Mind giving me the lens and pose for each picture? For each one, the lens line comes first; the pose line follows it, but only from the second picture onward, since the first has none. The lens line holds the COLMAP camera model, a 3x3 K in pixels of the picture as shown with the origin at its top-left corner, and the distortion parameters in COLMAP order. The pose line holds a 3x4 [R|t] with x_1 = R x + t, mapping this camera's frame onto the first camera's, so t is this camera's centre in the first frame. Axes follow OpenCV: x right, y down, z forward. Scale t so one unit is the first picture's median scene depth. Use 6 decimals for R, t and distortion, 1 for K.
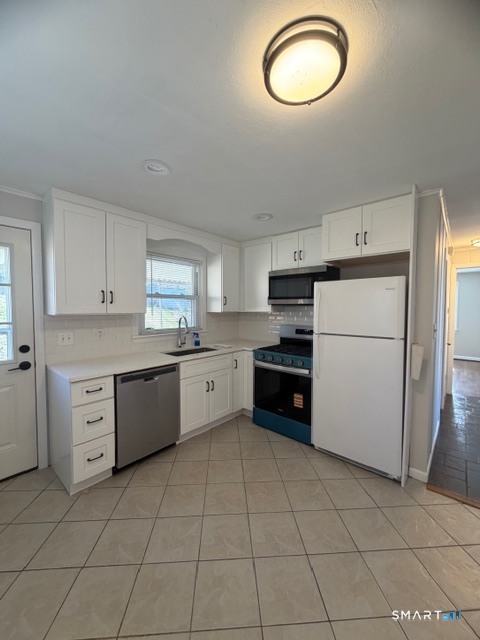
lens RADIAL K [[251.9, 0, 242.8], [0, 251.9, 316.0], [0, 0, 1]] dist [-0.002424, 0.000463]
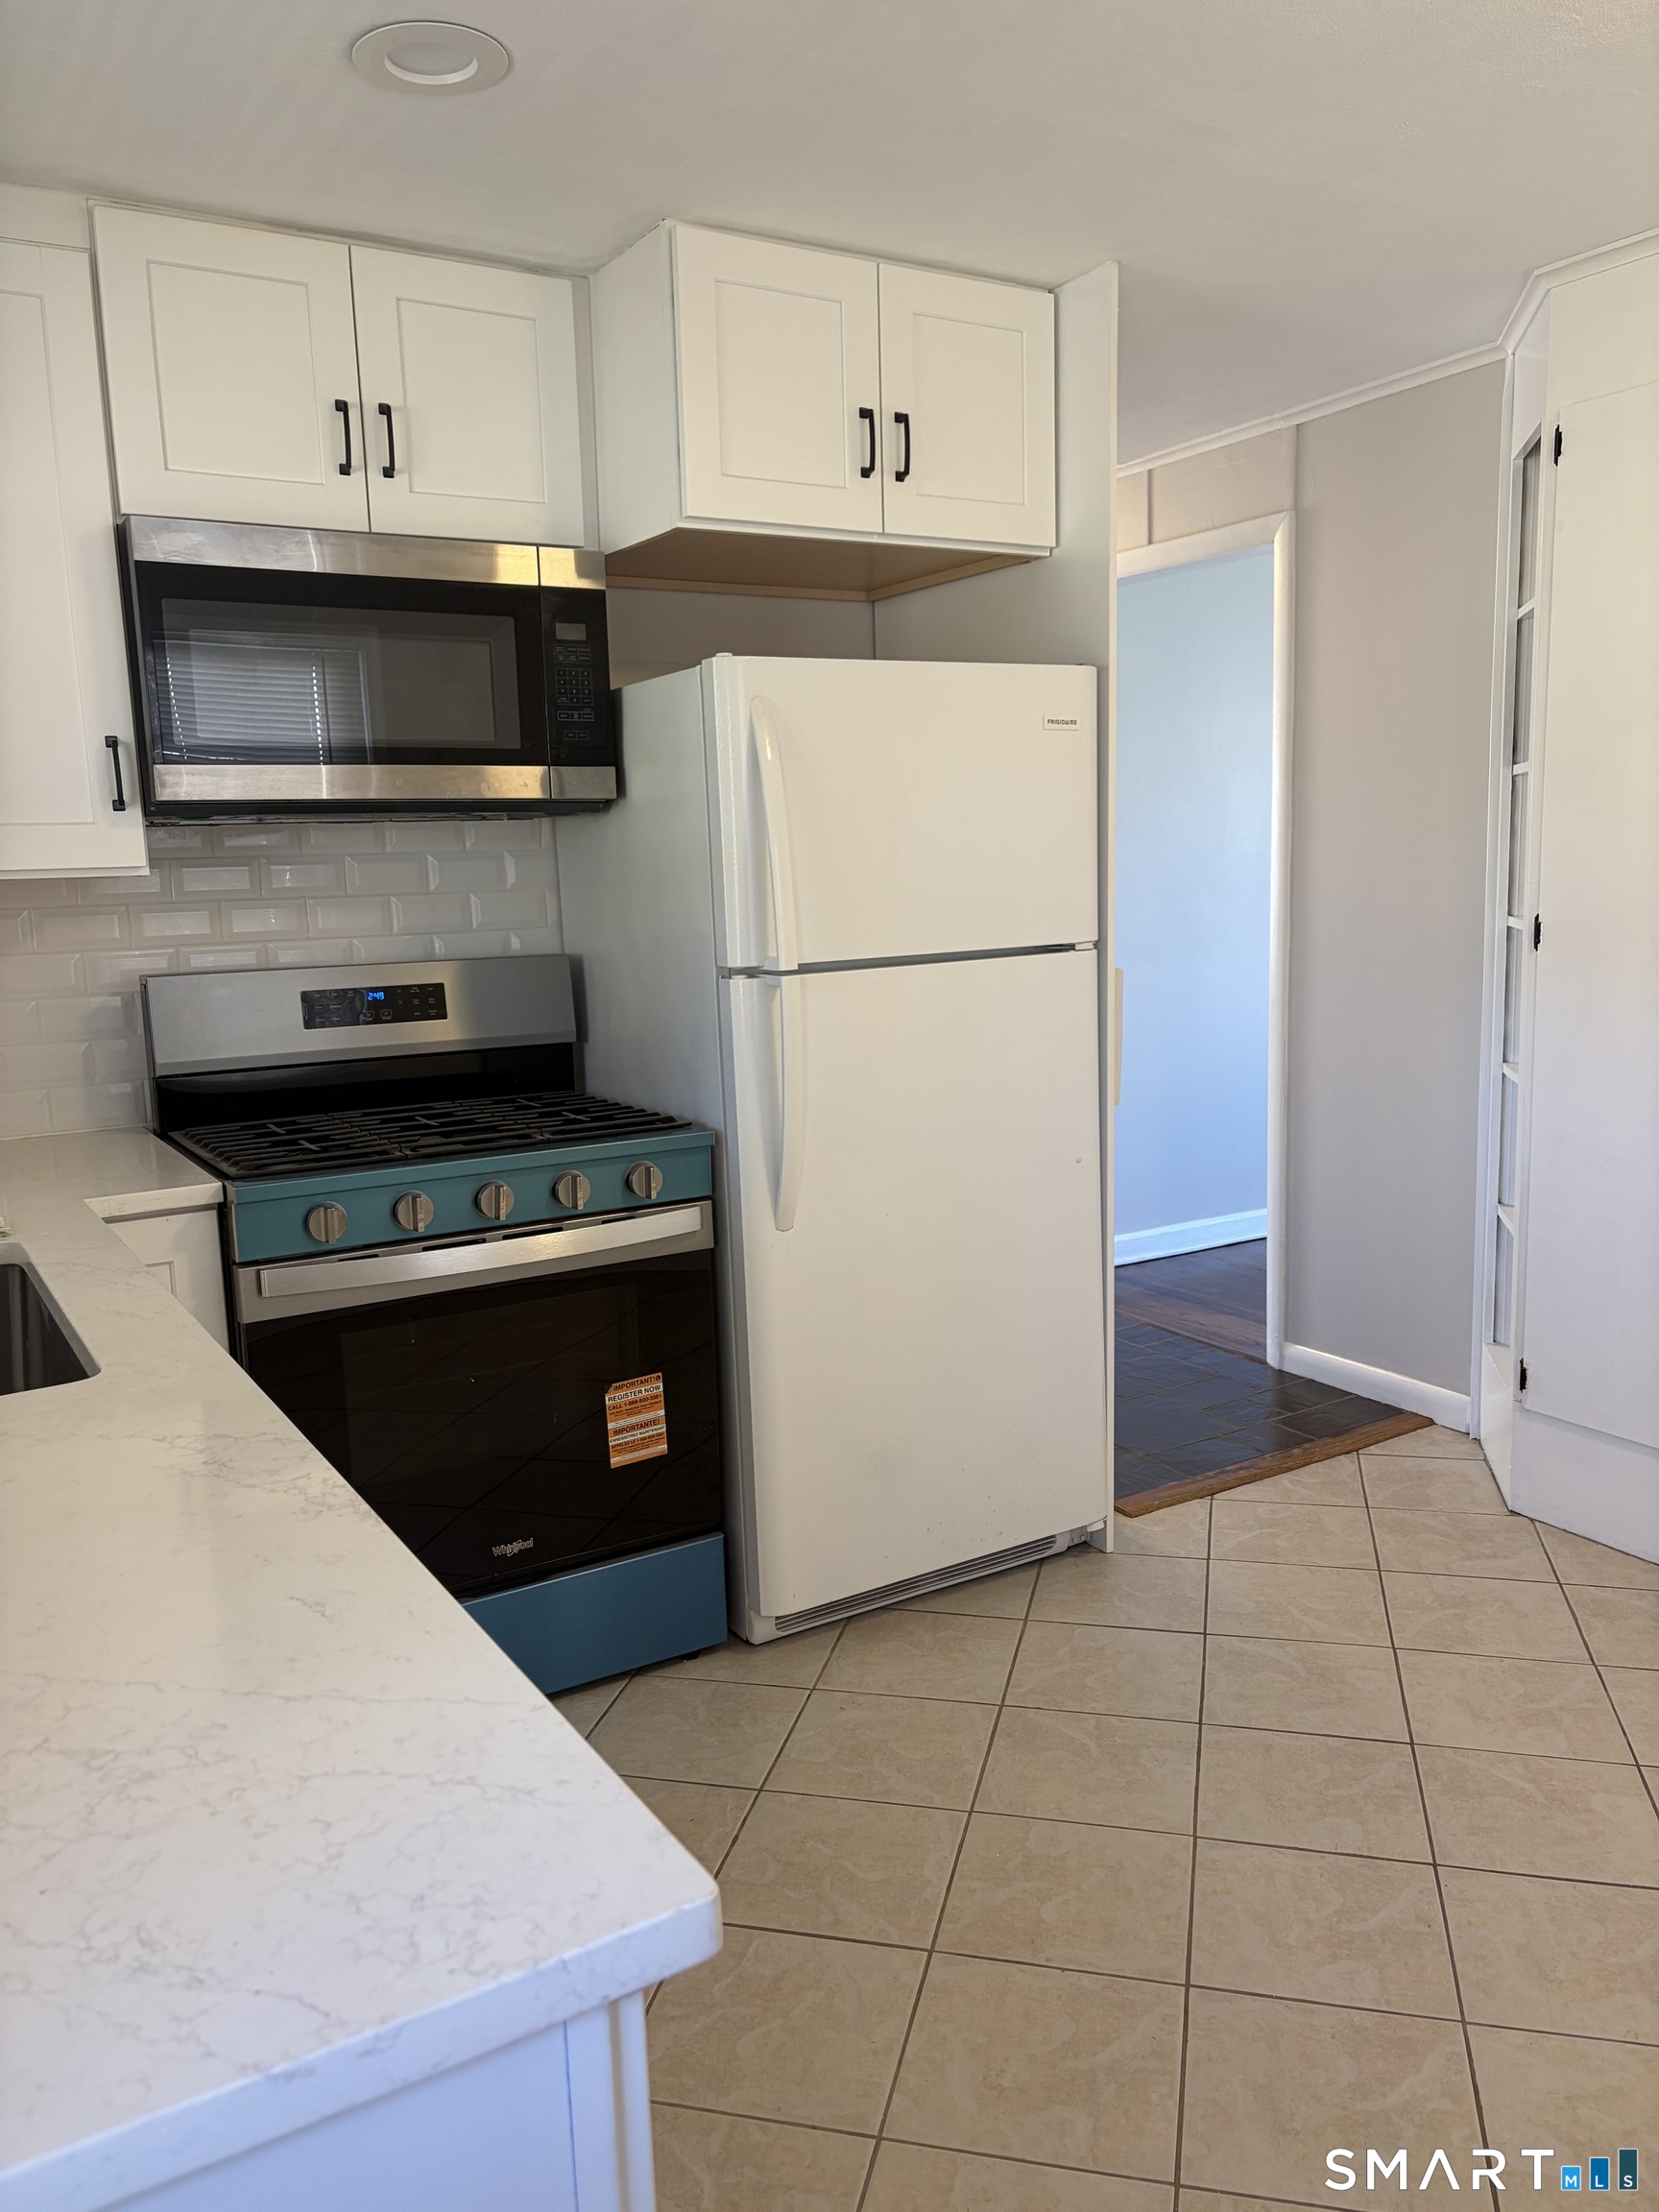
lens RADIAL K [[1679.3, 0, 799.2], [0, 1679.3, 1095.1], [0, 0, 1]] dist [0.054742, -0.057322]
pose [[0.310686, -0.149769, 0.938639, -0.718530], [0.063471, 0.988573, 0.136728, -0.001338], [-0.948391, 0.017097, 0.316642, 0.584092]]
